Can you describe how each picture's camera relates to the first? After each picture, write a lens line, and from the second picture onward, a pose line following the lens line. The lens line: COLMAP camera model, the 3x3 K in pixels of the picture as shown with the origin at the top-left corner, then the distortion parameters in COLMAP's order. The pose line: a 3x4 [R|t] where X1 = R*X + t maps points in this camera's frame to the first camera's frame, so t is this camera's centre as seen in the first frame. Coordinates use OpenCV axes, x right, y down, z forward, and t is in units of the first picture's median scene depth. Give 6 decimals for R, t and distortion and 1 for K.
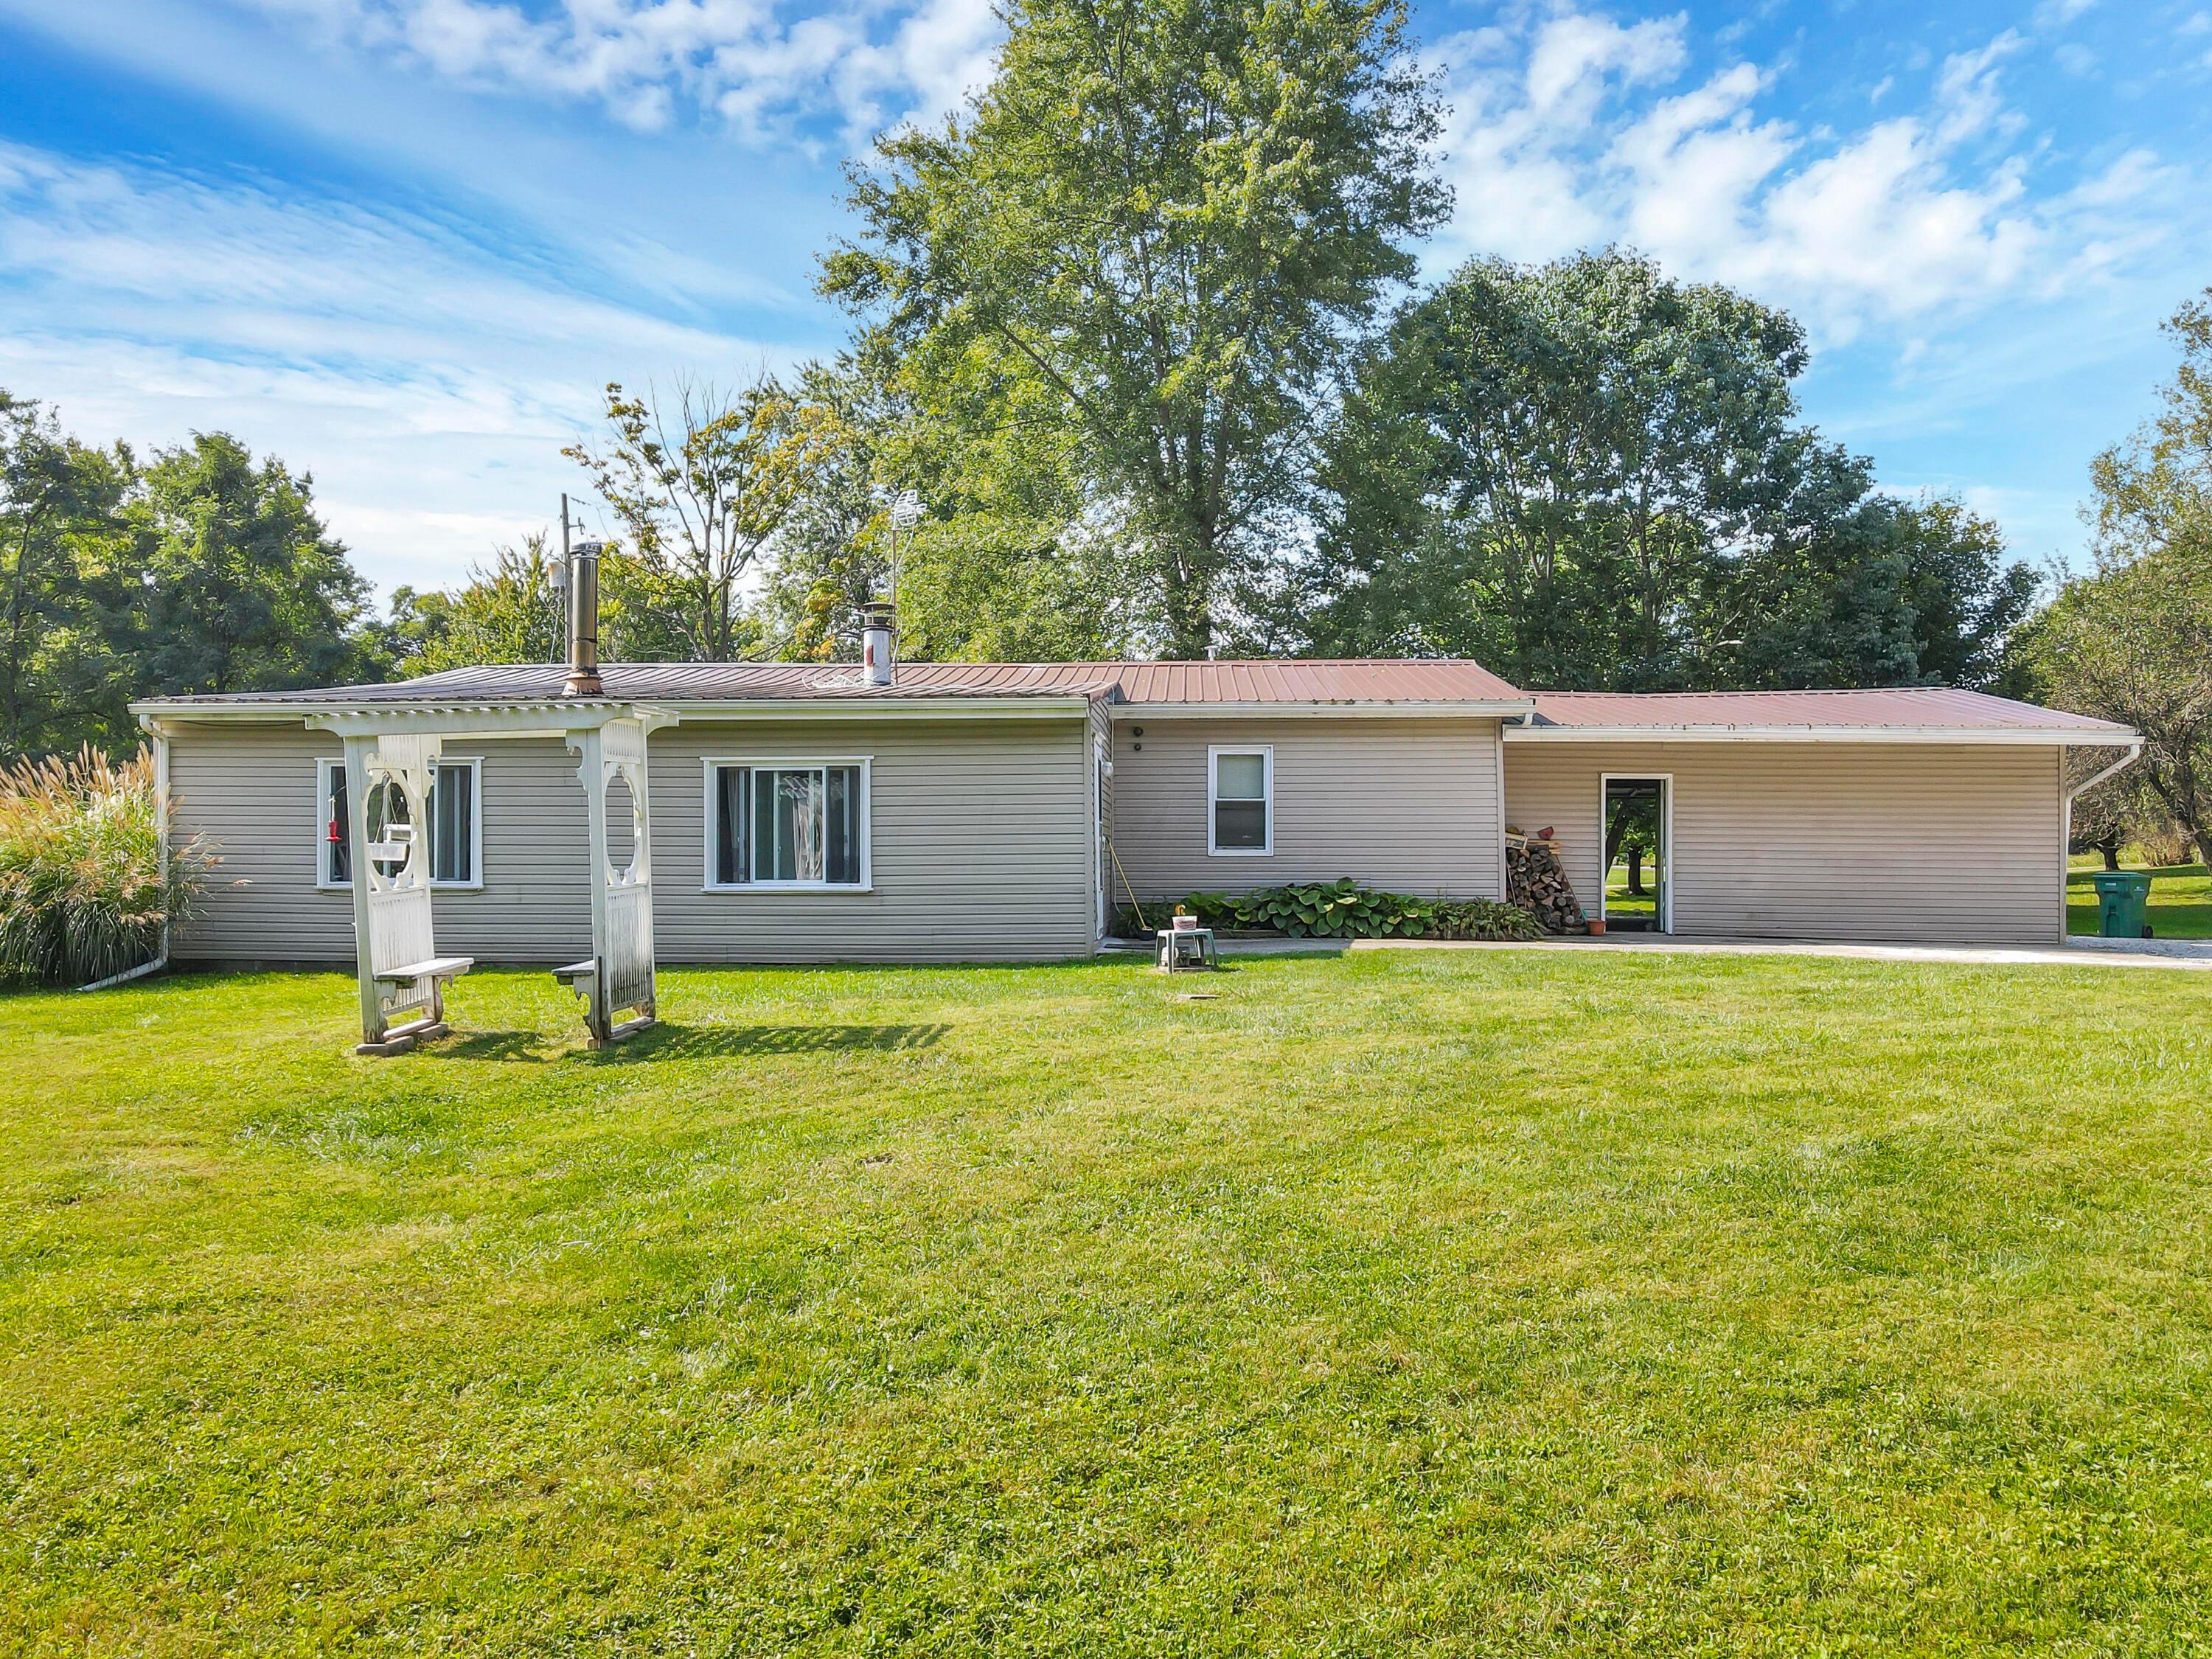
lens RADIAL K [[1650.3, 0, 1102.3], [0, 1650.3, 837.5], [0, 0, 1]] dist [0.012582, 0.008860]
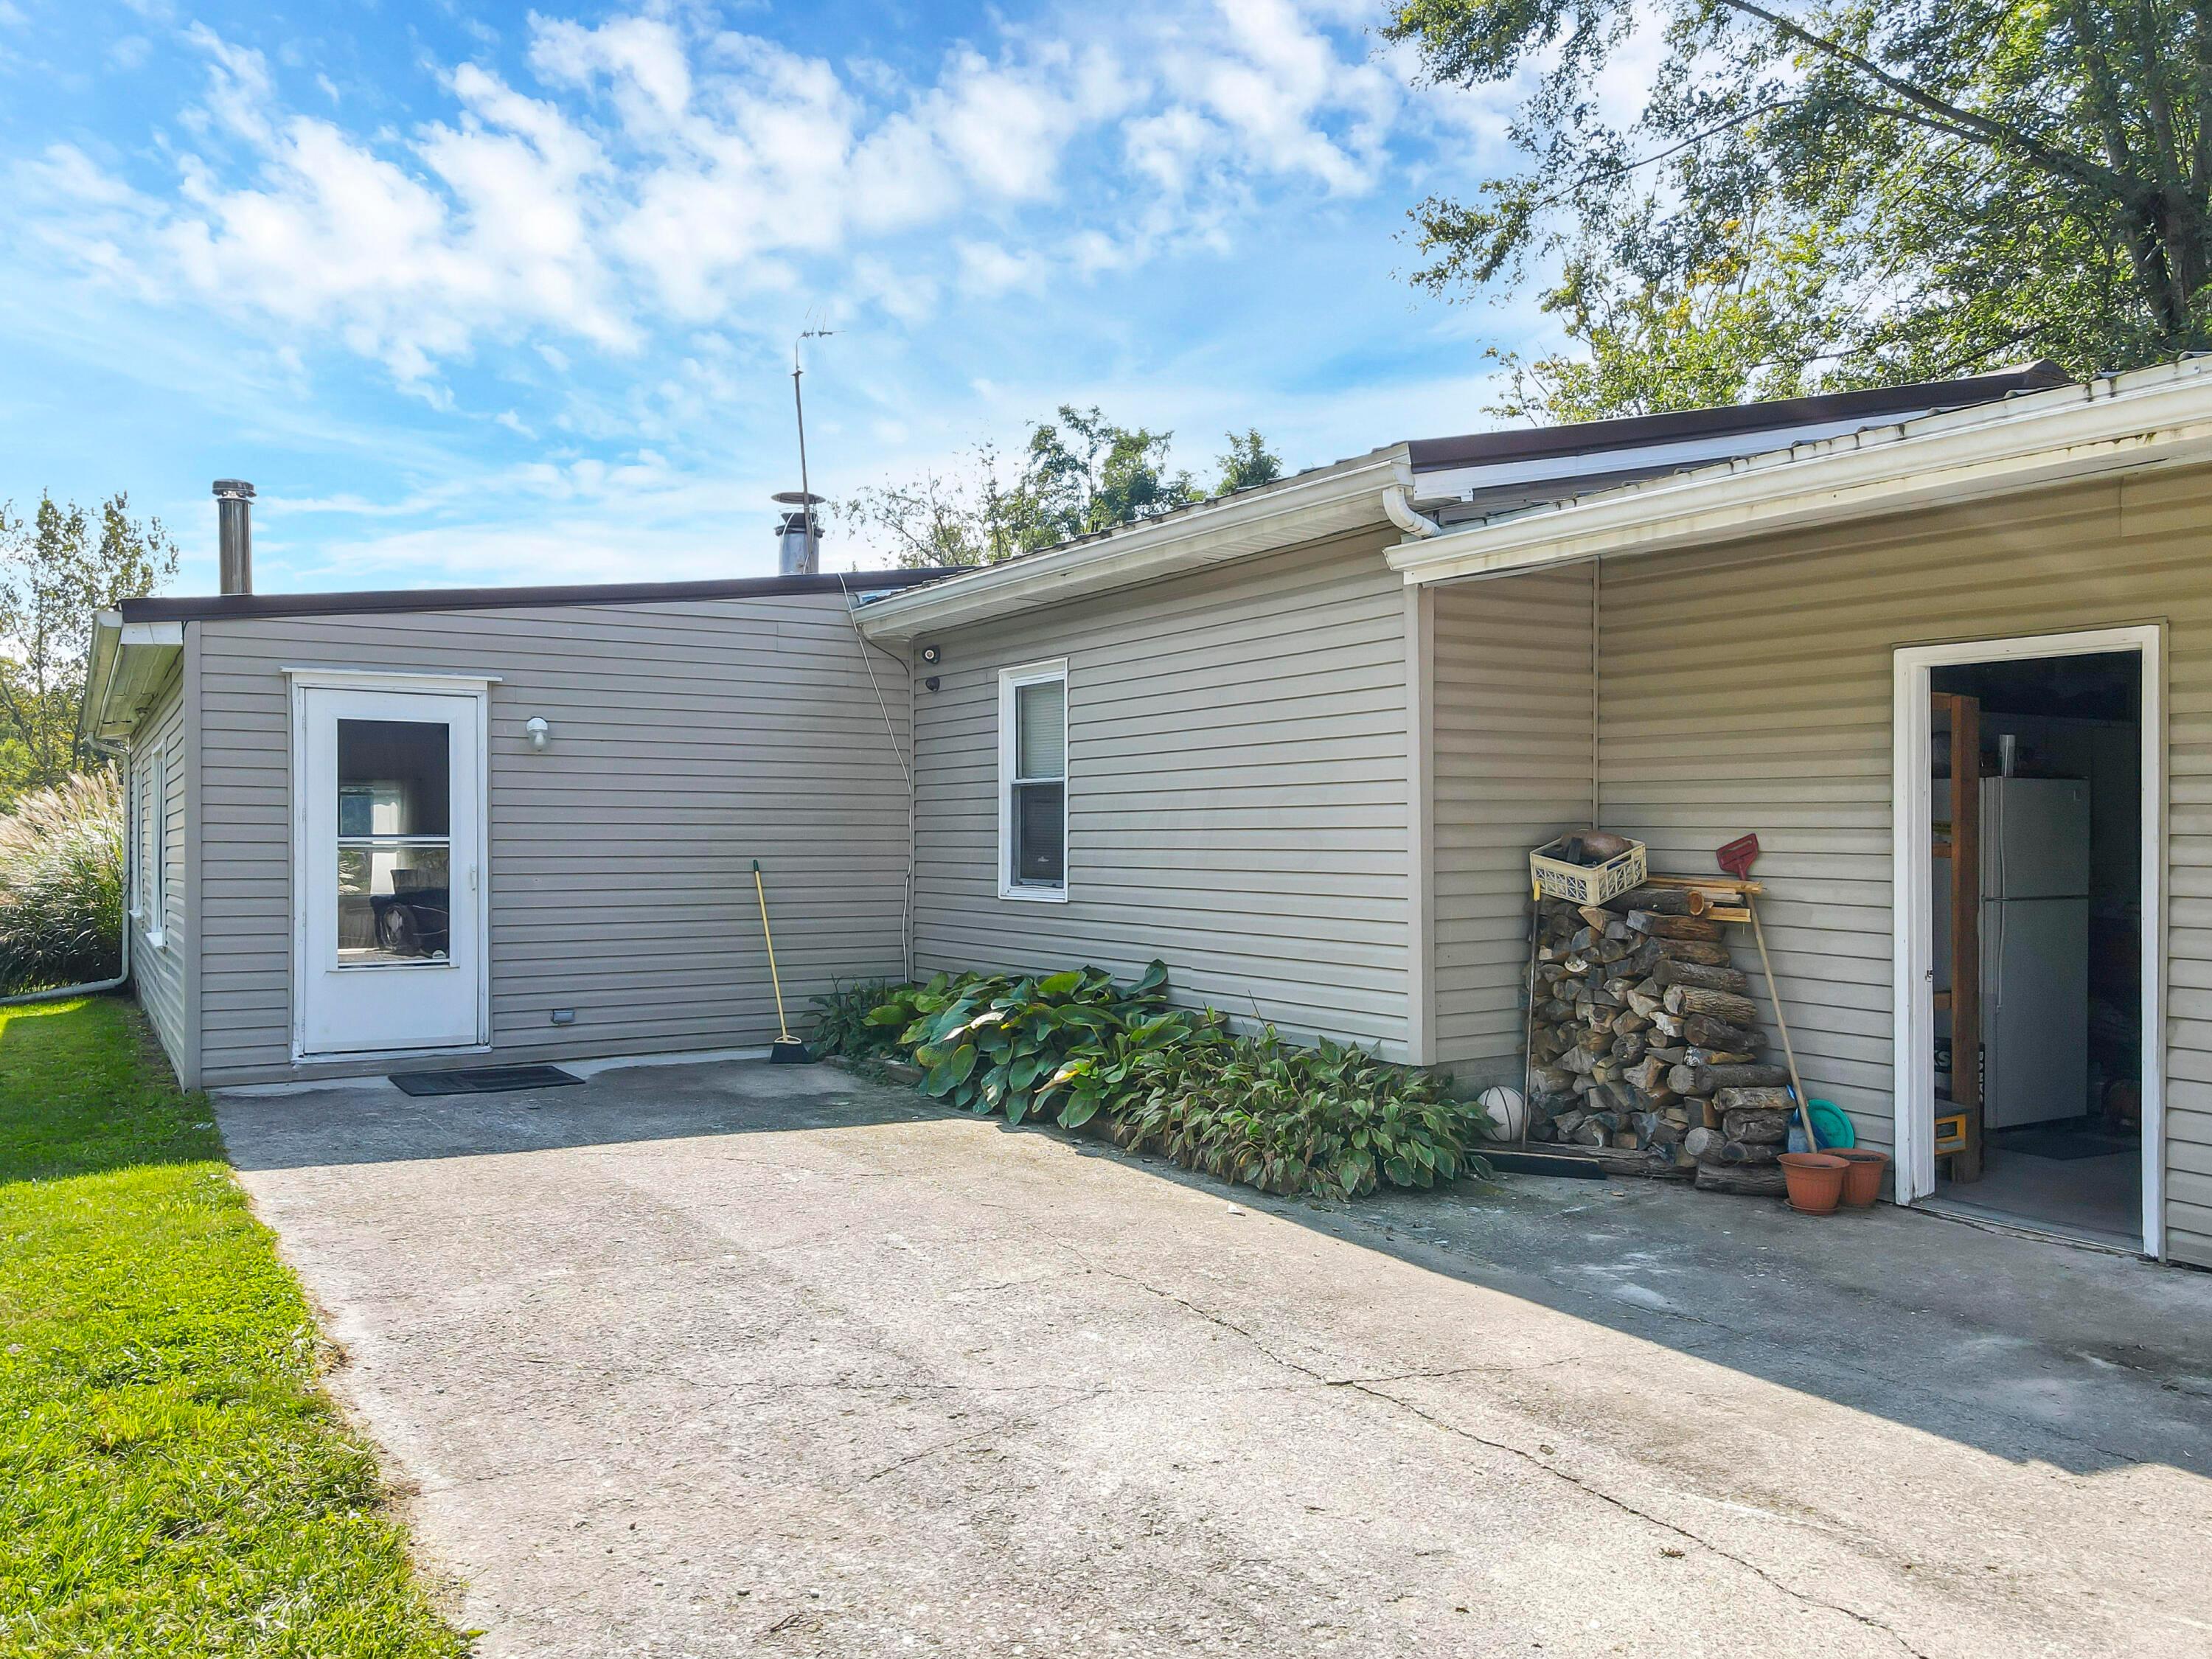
lens RADIAL K [[1650.3, 0, 1102.3], [0, 1650.3, 837.5], [0, 0, 1]] dist [0.012582, 0.008860]
pose [[0.573734, -0.000844, -0.819041, 0.477142], [0.009255, 0.999942, 0.005453, -0.009207], [0.818989, -0.010709, 0.573709, 0.748093]]
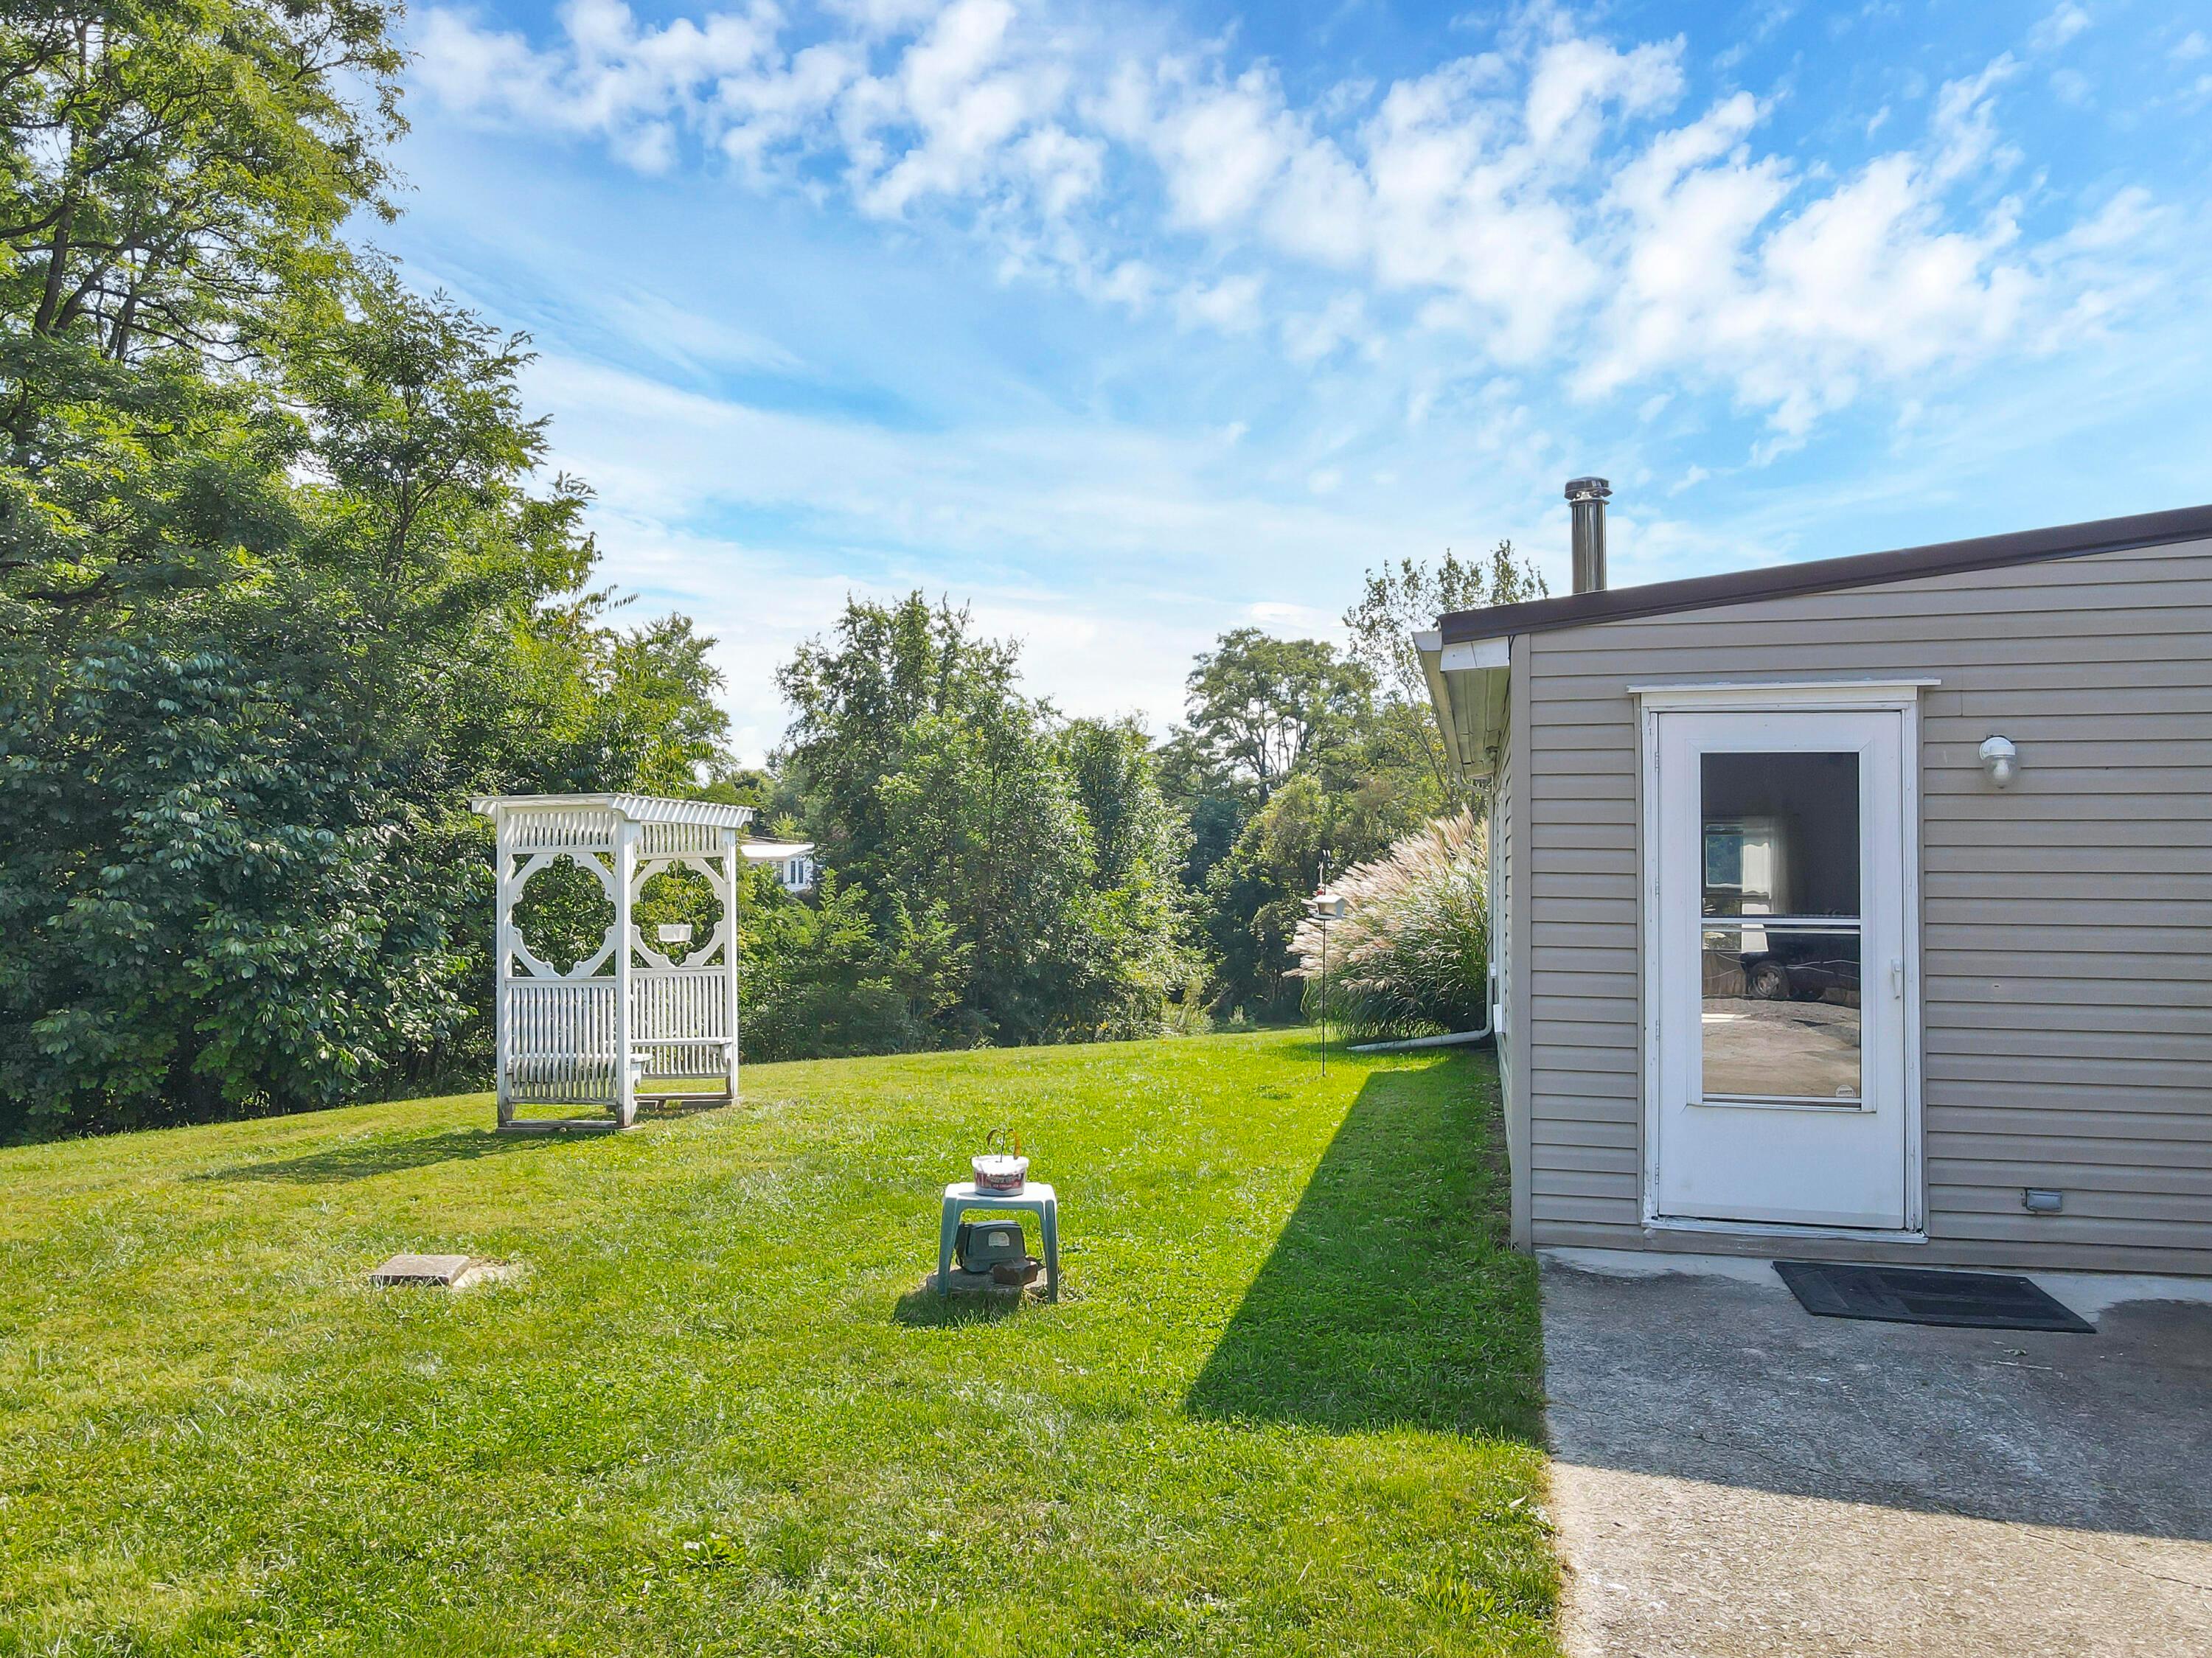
lens RADIAL K [[1650.2, 0, 1102.3], [0, 1650.2, 837.0], [0, 0, 1]] dist [0.012582, 0.008860]
pose [[-0.169993, -0.012968, -0.985360, 0.331199], [0.007595, 0.999866, -0.014470, -0.020442], [0.985416, -0.009944, -0.169872, 0.774993]]
